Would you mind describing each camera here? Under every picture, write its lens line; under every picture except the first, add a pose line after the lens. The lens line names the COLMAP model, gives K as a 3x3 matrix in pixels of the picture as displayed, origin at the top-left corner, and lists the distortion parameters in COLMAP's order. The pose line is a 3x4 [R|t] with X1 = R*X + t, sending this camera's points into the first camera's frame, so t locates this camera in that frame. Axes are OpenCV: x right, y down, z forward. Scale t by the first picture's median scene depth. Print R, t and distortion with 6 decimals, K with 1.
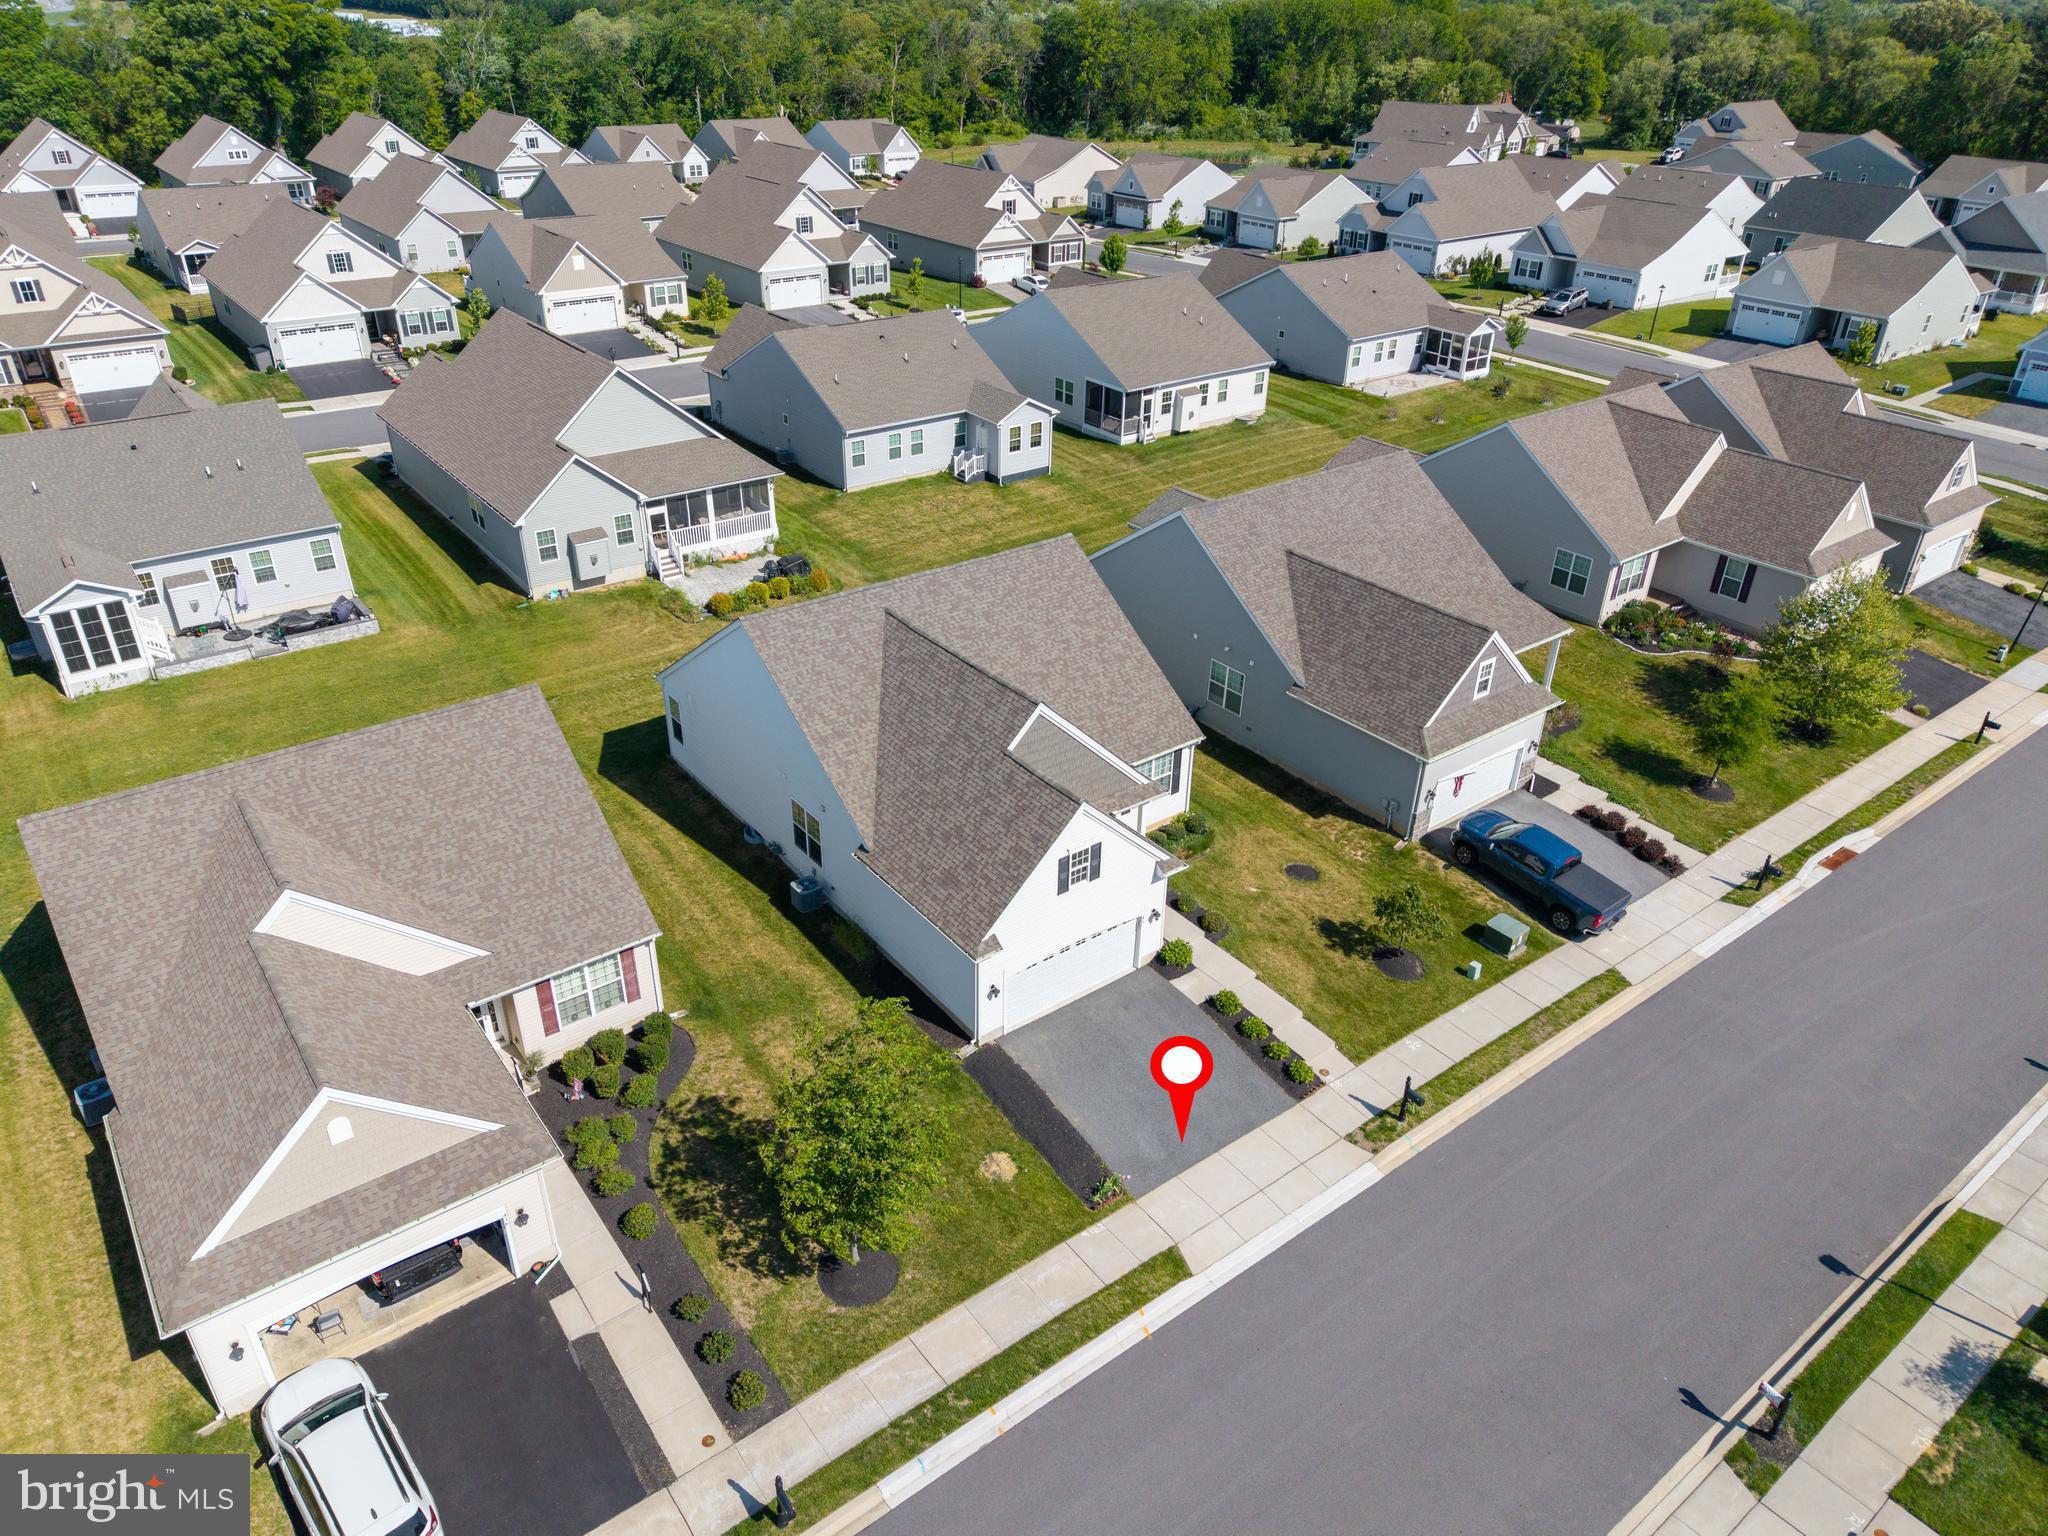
lens RADIAL K [[1364.8, 0, 1031.4], [0, 1364.8, 780.4], [0, 0, 1]] dist [0.029117, -0.032164]
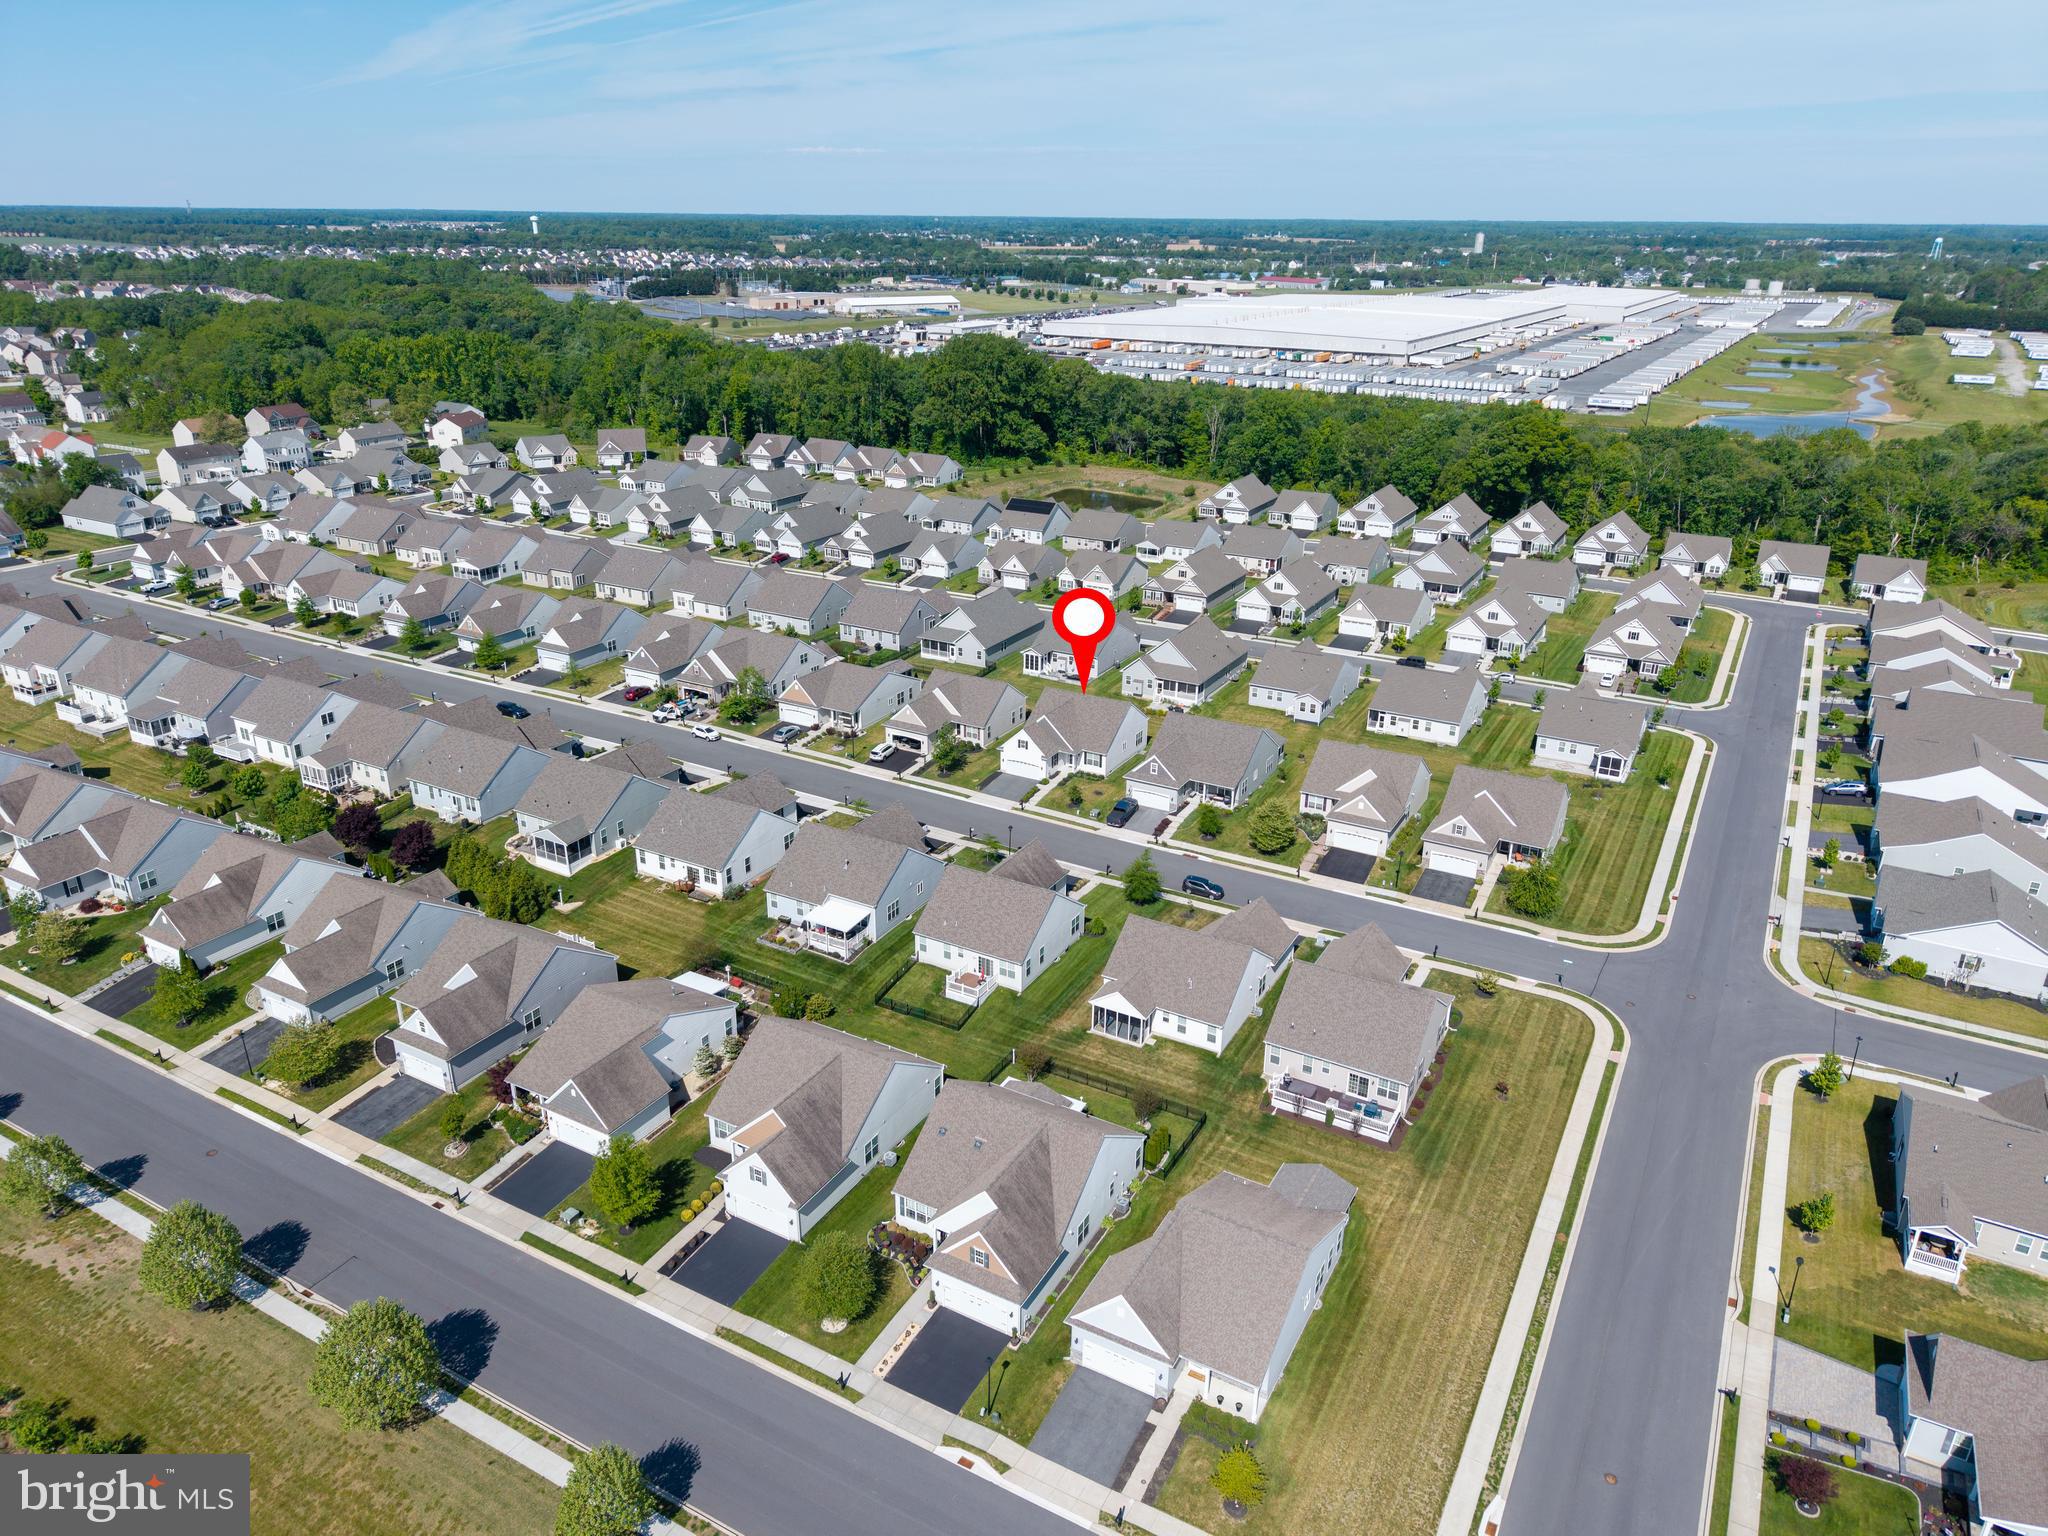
lens RADIAL K [[1364.8, 0, 1024.0], [0, 1364.8, 770.1], [0, 0, 1]] dist [0.029117, -0.032164]
pose [[0.388109, 0.332887, -0.859394, 2.536683], [-0.465090, 0.875785, 0.129198, -0.290552], [0.795653, 0.349552, 0.494722, -0.817051]]
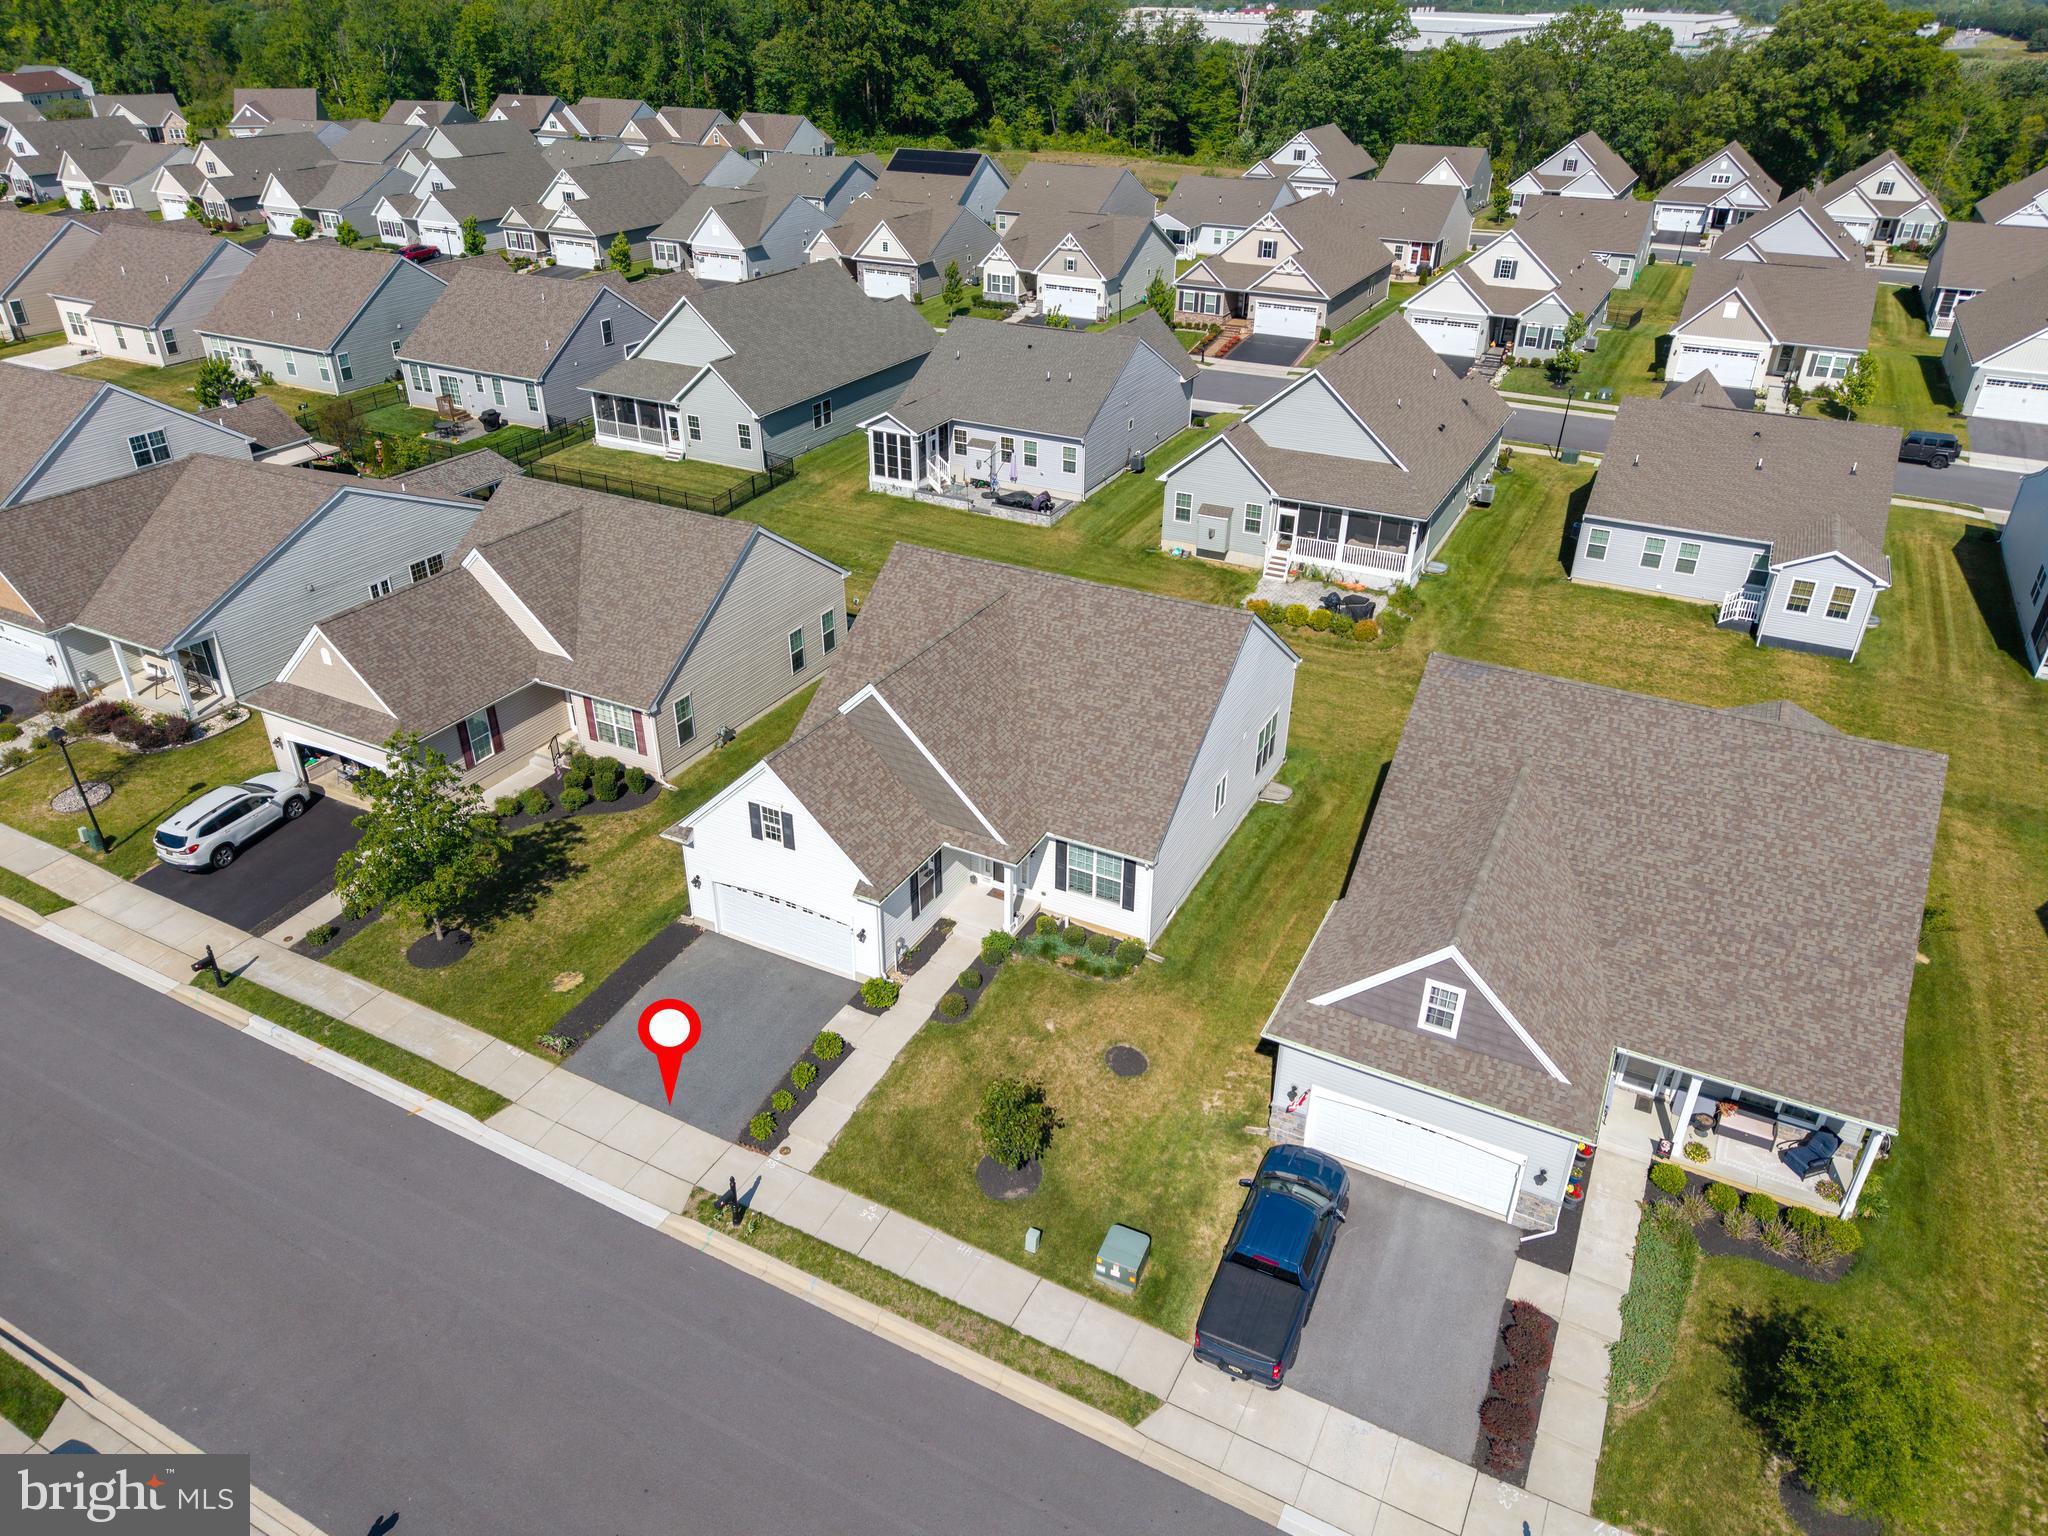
lens RADIAL K [[1364.8, 0, 1021.1], [0, 1364.8, 770.5], [0, 0, 1]] dist [0.029117, -0.032164]
pose [[0.419597, 0.435936, -0.796177, 0.556003], [-0.457486, 0.859141, 0.229310, -0.178864], [0.783993, 0.268022, 0.559927, 0.331904]]
